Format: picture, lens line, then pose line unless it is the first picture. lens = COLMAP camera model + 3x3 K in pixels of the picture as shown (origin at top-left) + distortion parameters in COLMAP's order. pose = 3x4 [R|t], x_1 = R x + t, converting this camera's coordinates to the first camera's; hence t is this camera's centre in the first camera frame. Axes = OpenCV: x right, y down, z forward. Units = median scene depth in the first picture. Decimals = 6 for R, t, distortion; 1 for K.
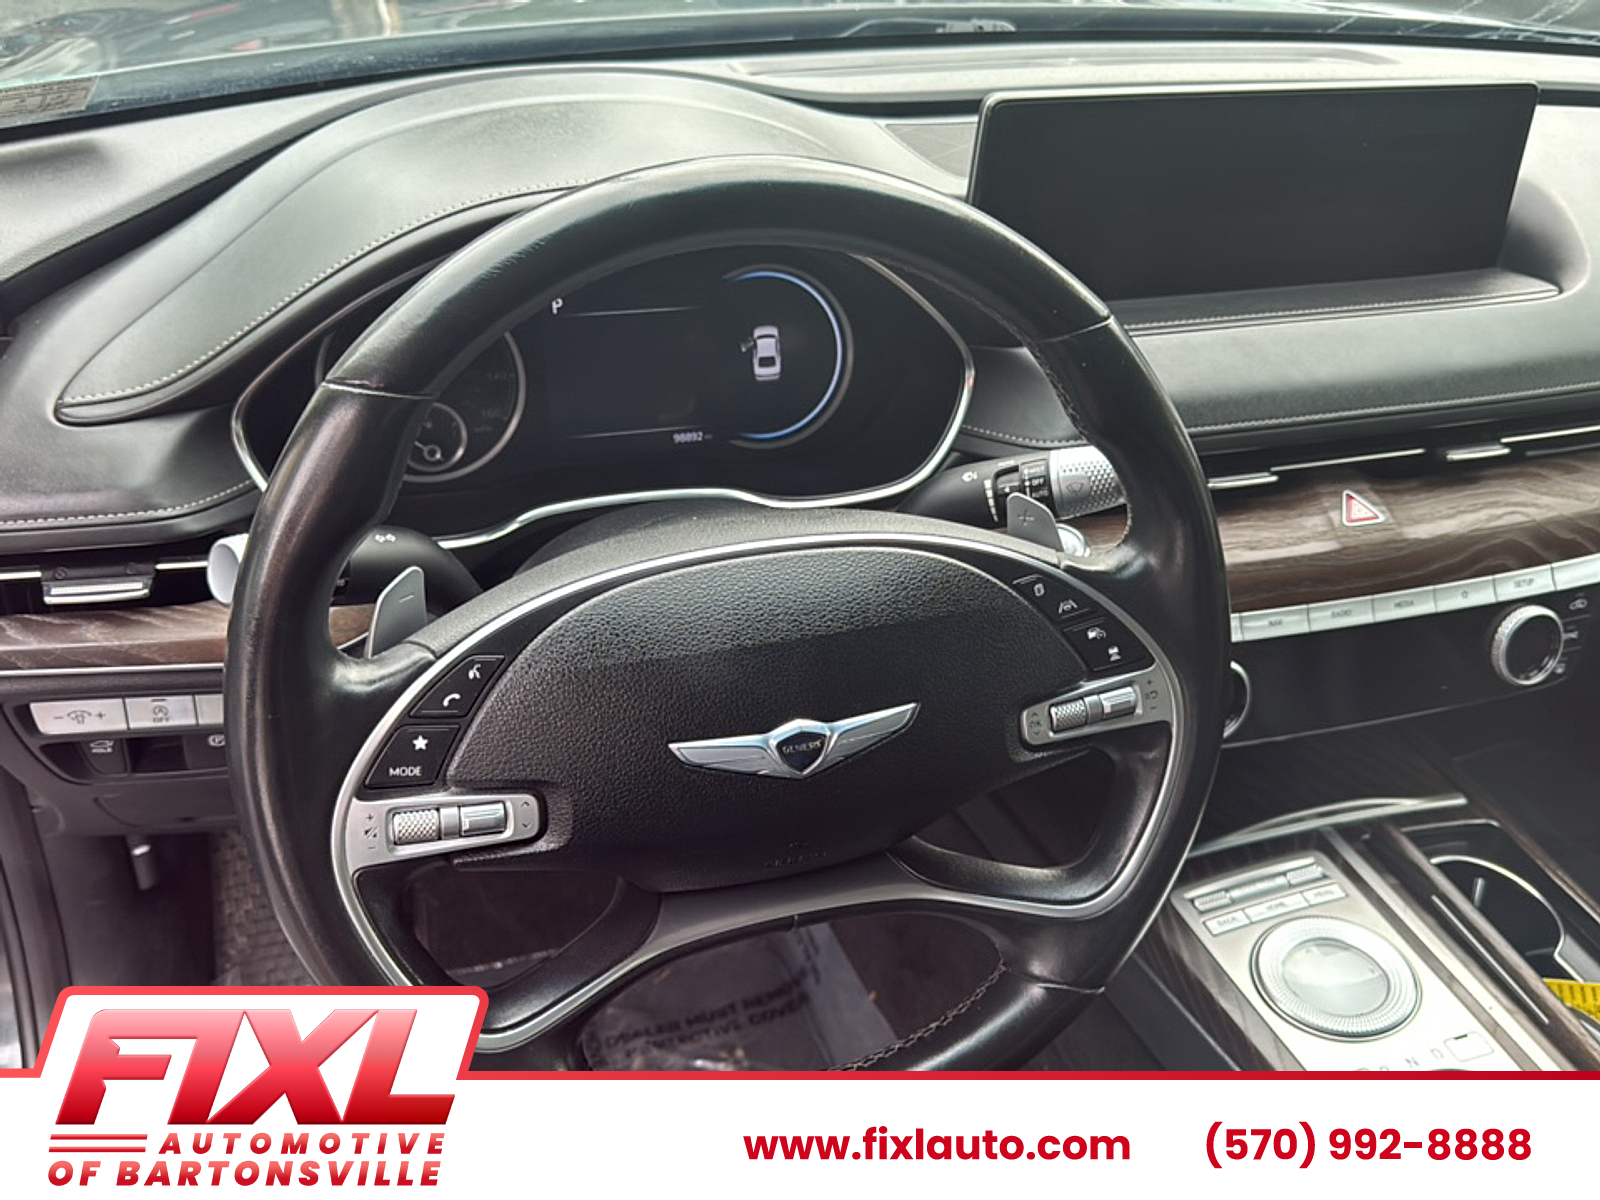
lens RADIAL K [[1446.7, 0, 800.0], [0, 1446.7, 600.0], [0, 0, 1]] dist [0.148750, -0.352034]
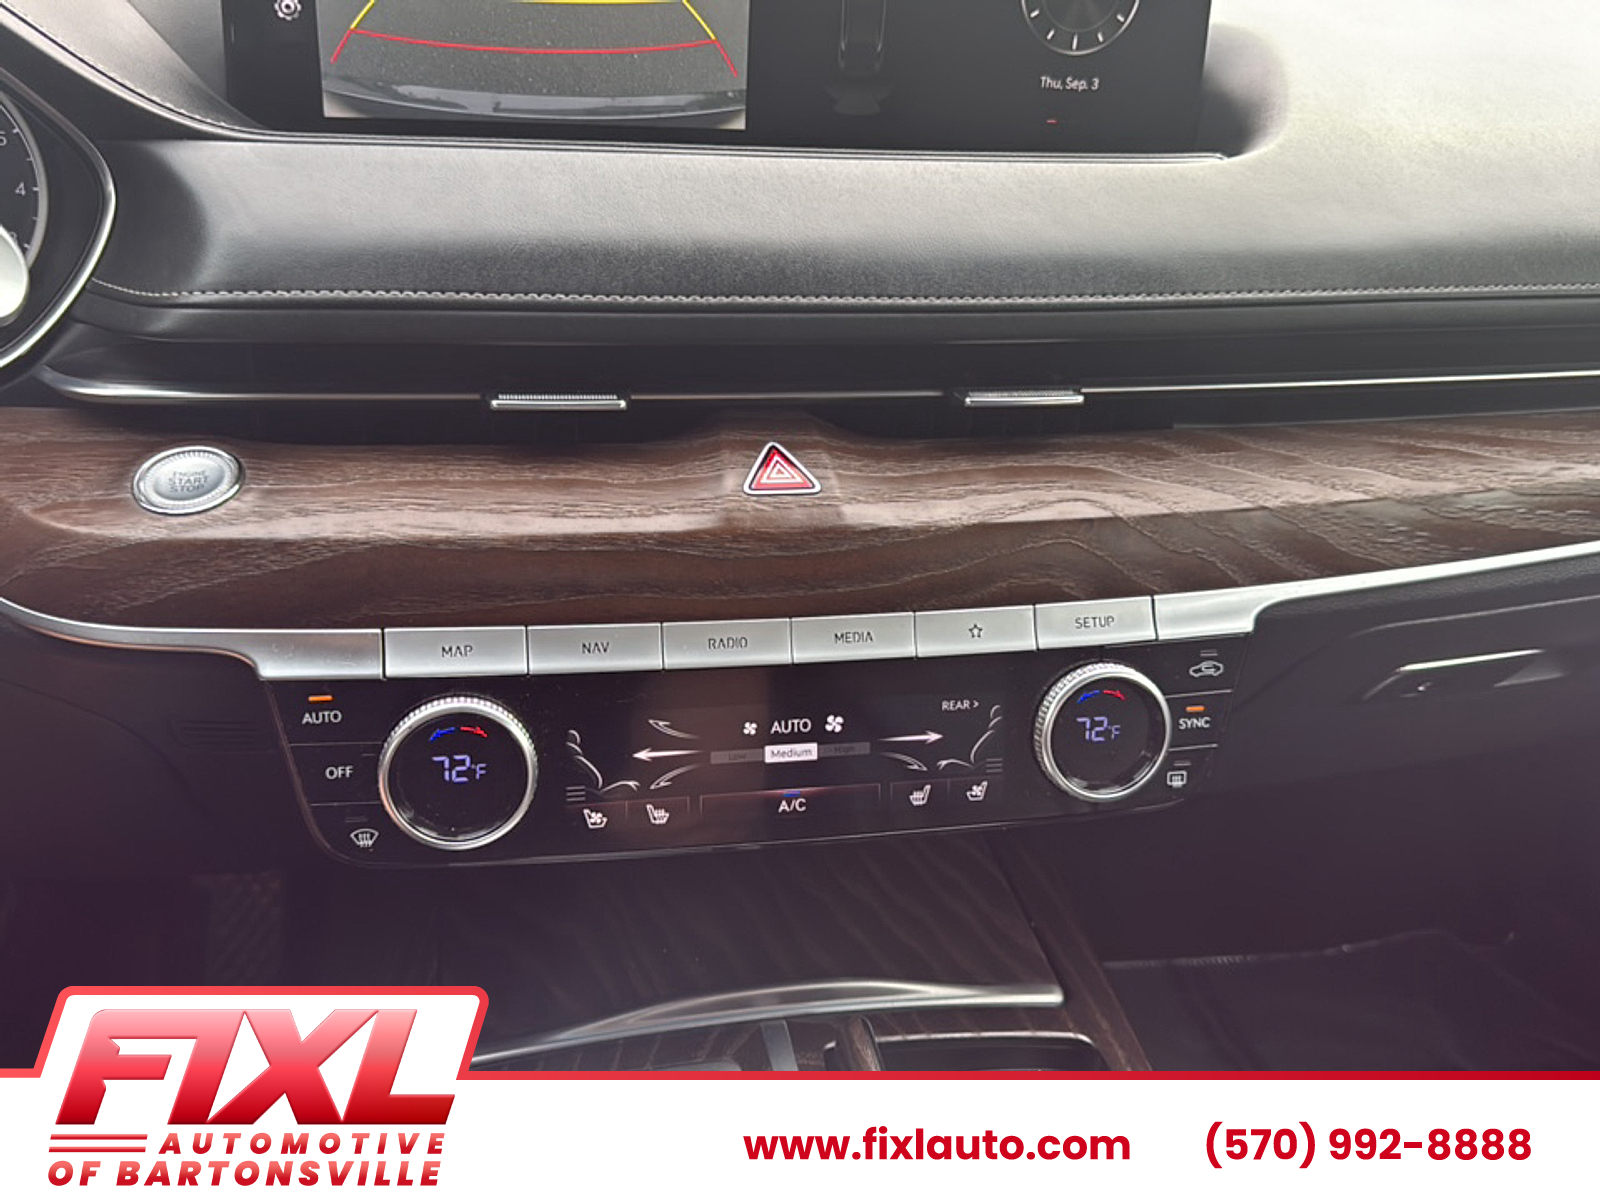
lens RADIAL K [[1446.7, 0, 800.0], [0, 1446.7, 600.0], [0, 0, 1]] dist [0.148750, -0.352034]
pose [[0.993070, 0.060662, -0.100657, 0.538478], [-0.070402, 0.992868, -0.096211, 0.053658], [0.094103, 0.102631, 0.990258, 0.516329]]
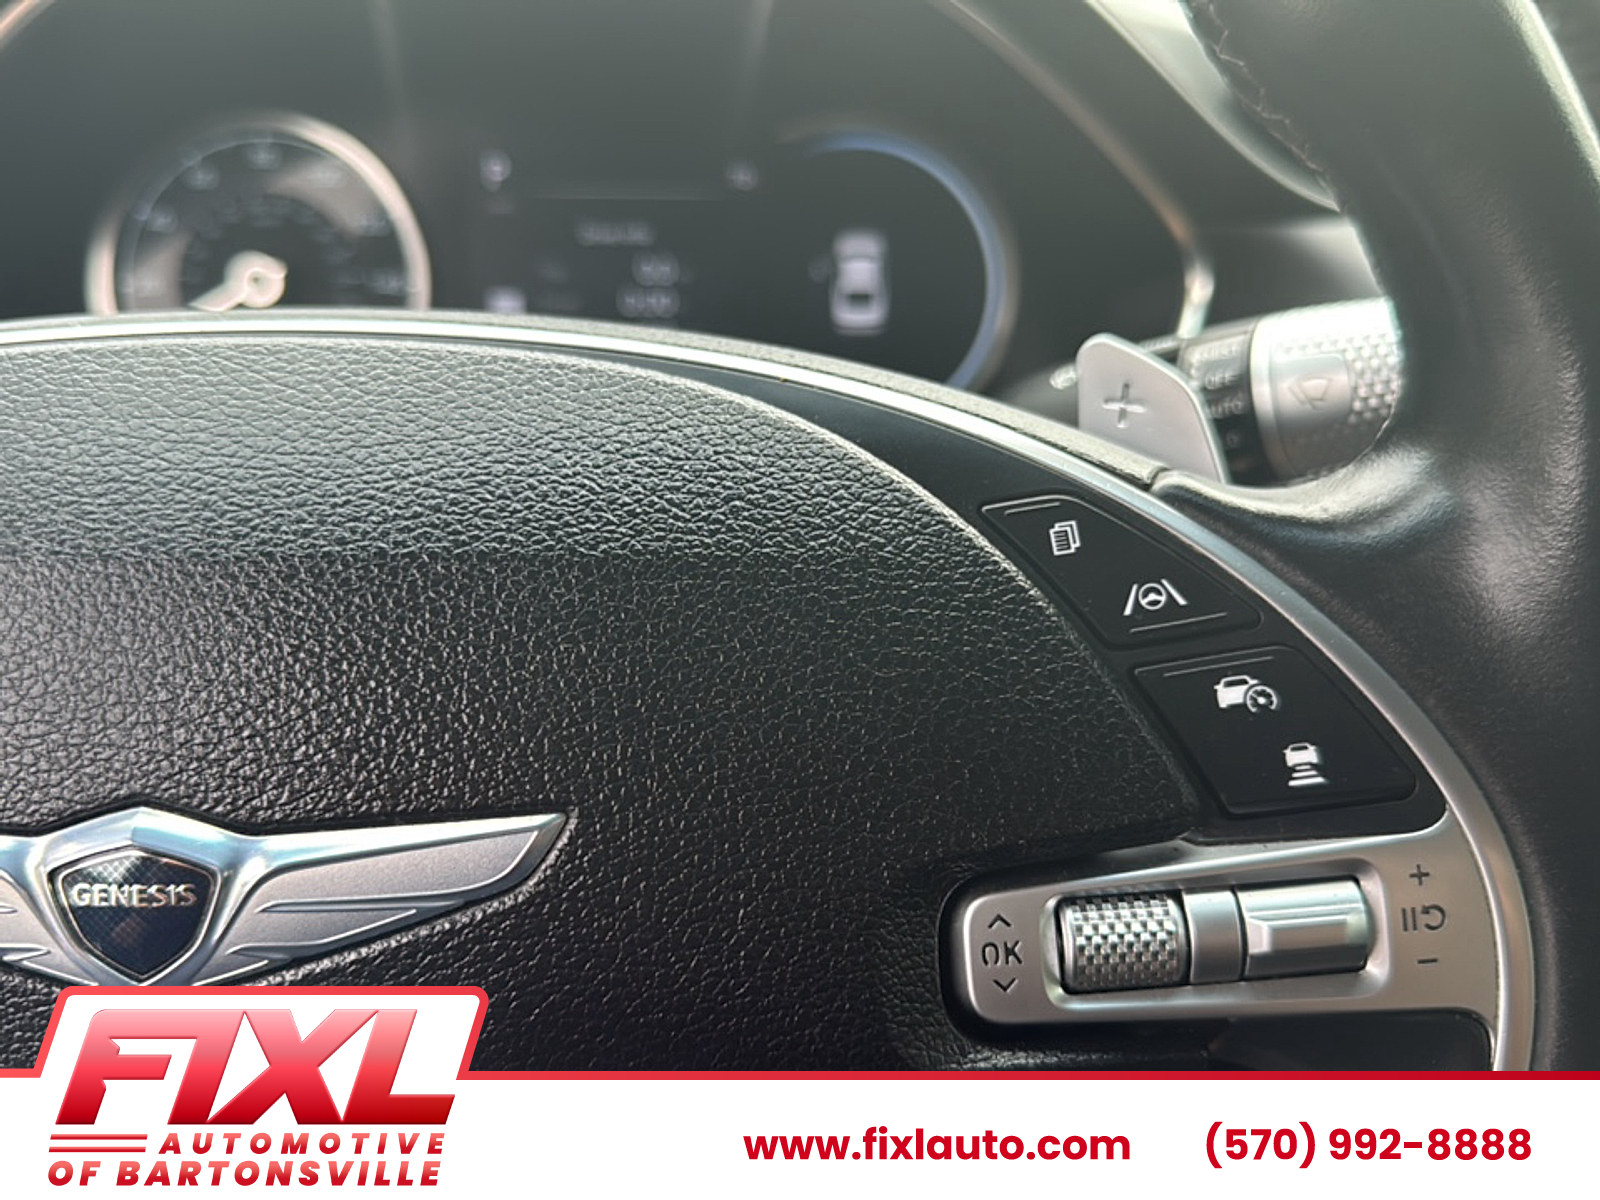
lens RADIAL K [[1446.7, 0, 800.0], [0, 1446.7, 600.0], [0, 0, 1]] dist [0.148750, -0.352034]
pose [[0.949654, 0.077512, -0.303562, 0.174315], [-0.125319, 0.982003, -0.141298, 0.050506], [0.287147, 0.172227, 0.942276, 0.565619]]
